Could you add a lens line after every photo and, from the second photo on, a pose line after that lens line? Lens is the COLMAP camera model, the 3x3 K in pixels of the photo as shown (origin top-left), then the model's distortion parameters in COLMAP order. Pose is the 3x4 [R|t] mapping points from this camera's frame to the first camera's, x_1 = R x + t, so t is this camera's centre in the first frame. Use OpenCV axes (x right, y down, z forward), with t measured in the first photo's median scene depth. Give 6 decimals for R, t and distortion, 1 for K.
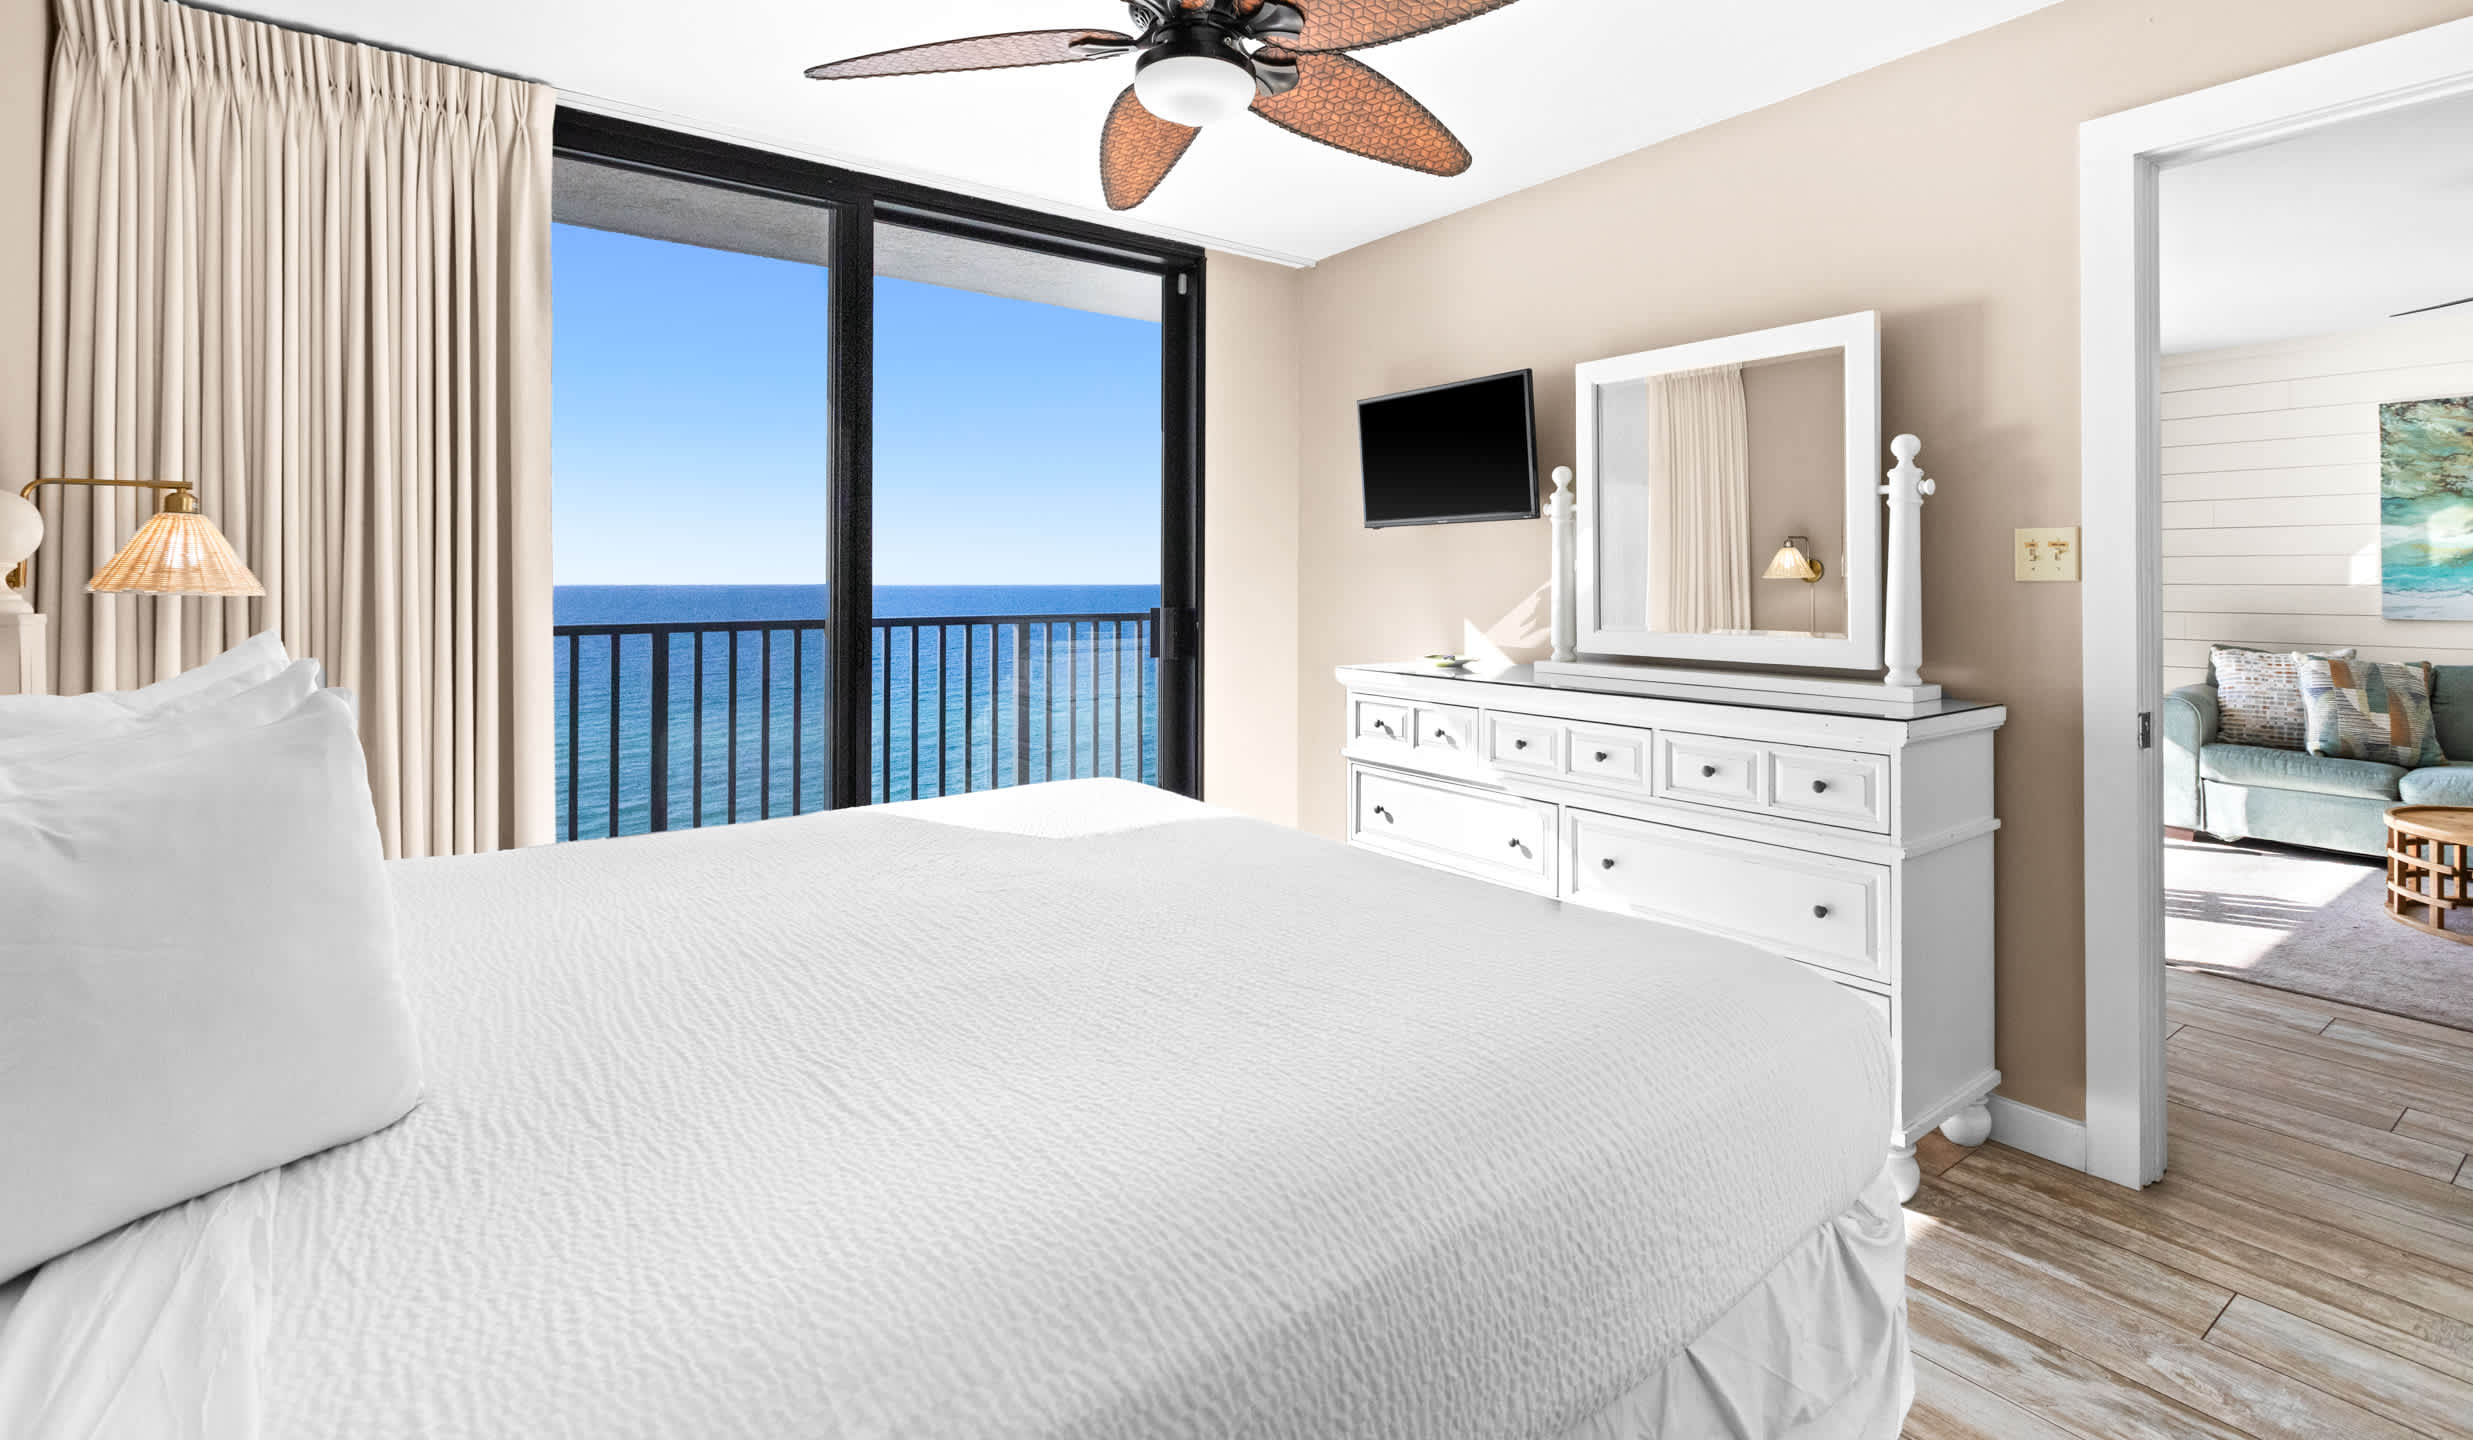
lens RADIAL K [[1132.2, 0, 1245.2], [0, 1132.2, 715.1], [0, 0, 1]] dist [0.000302, 0.000336]
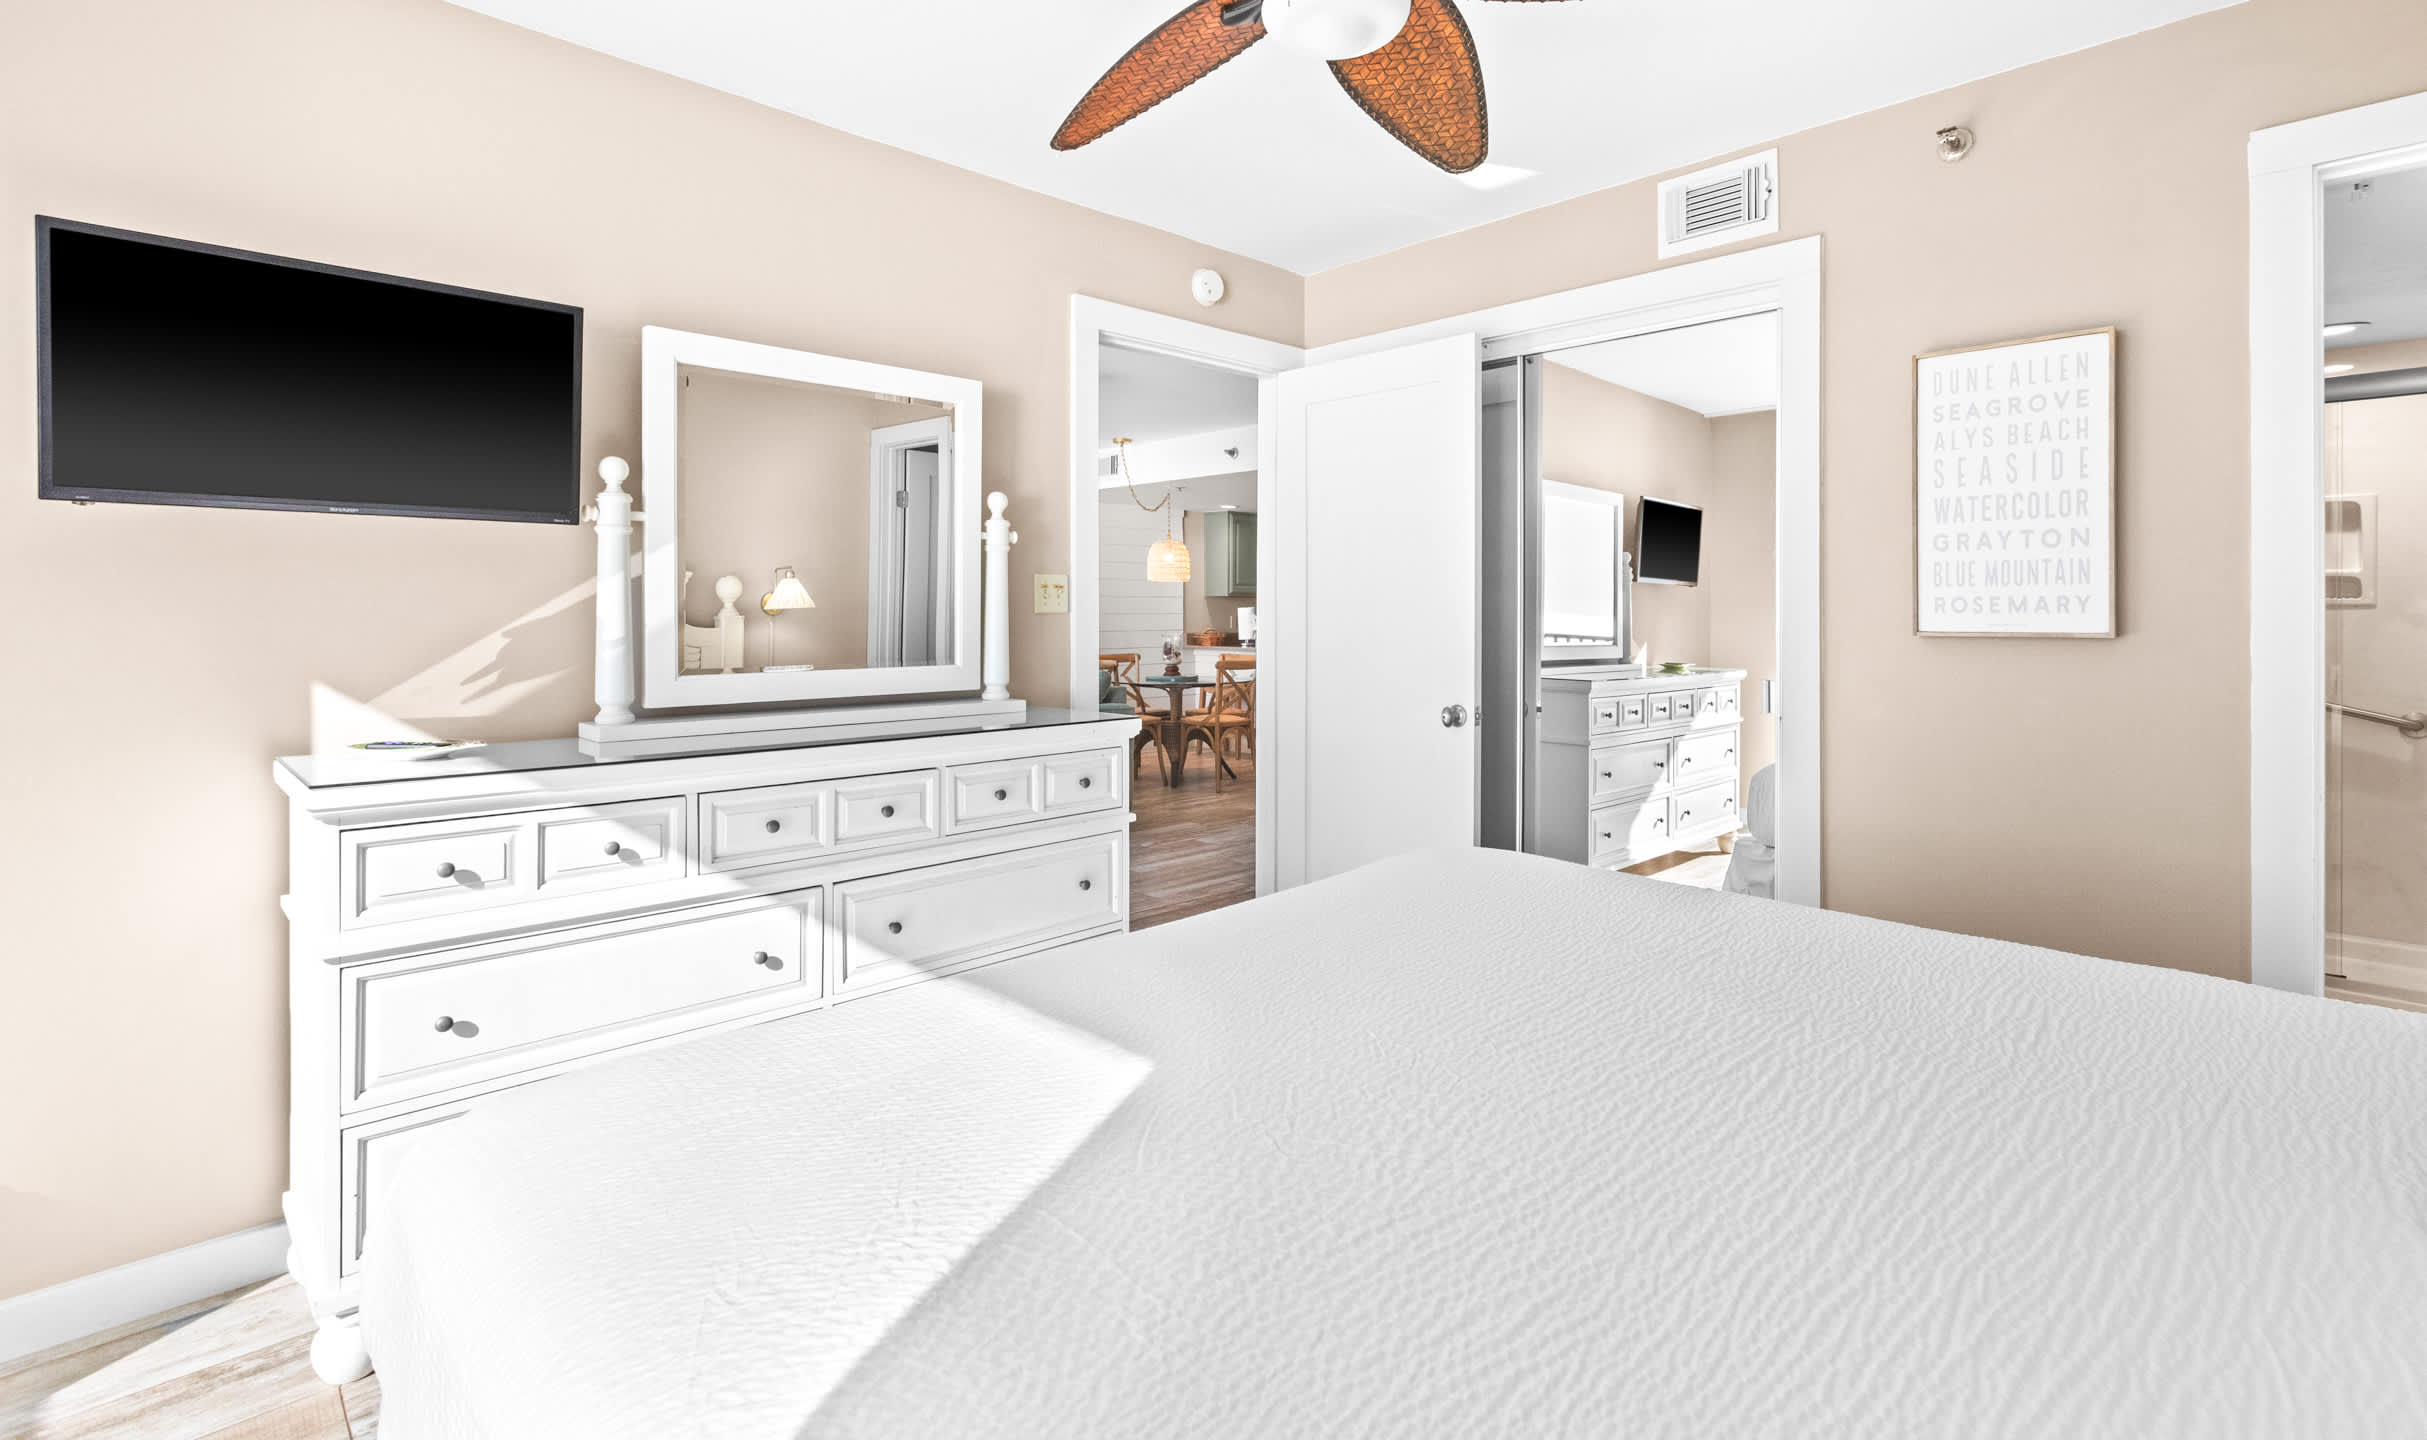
lens RADIAL K [[1111.1, 0, 1220.7], [0, 1111.1, 728.0], [0, 0, 1]] dist [0.000302, 0.000336]
pose [[-0.138204, -0.100111, 0.985331, -0.611105], [0.120693, 0.985761, 0.117083, -0.104669], [-0.983022, 0.135104, -0.124153, 0.901342]]
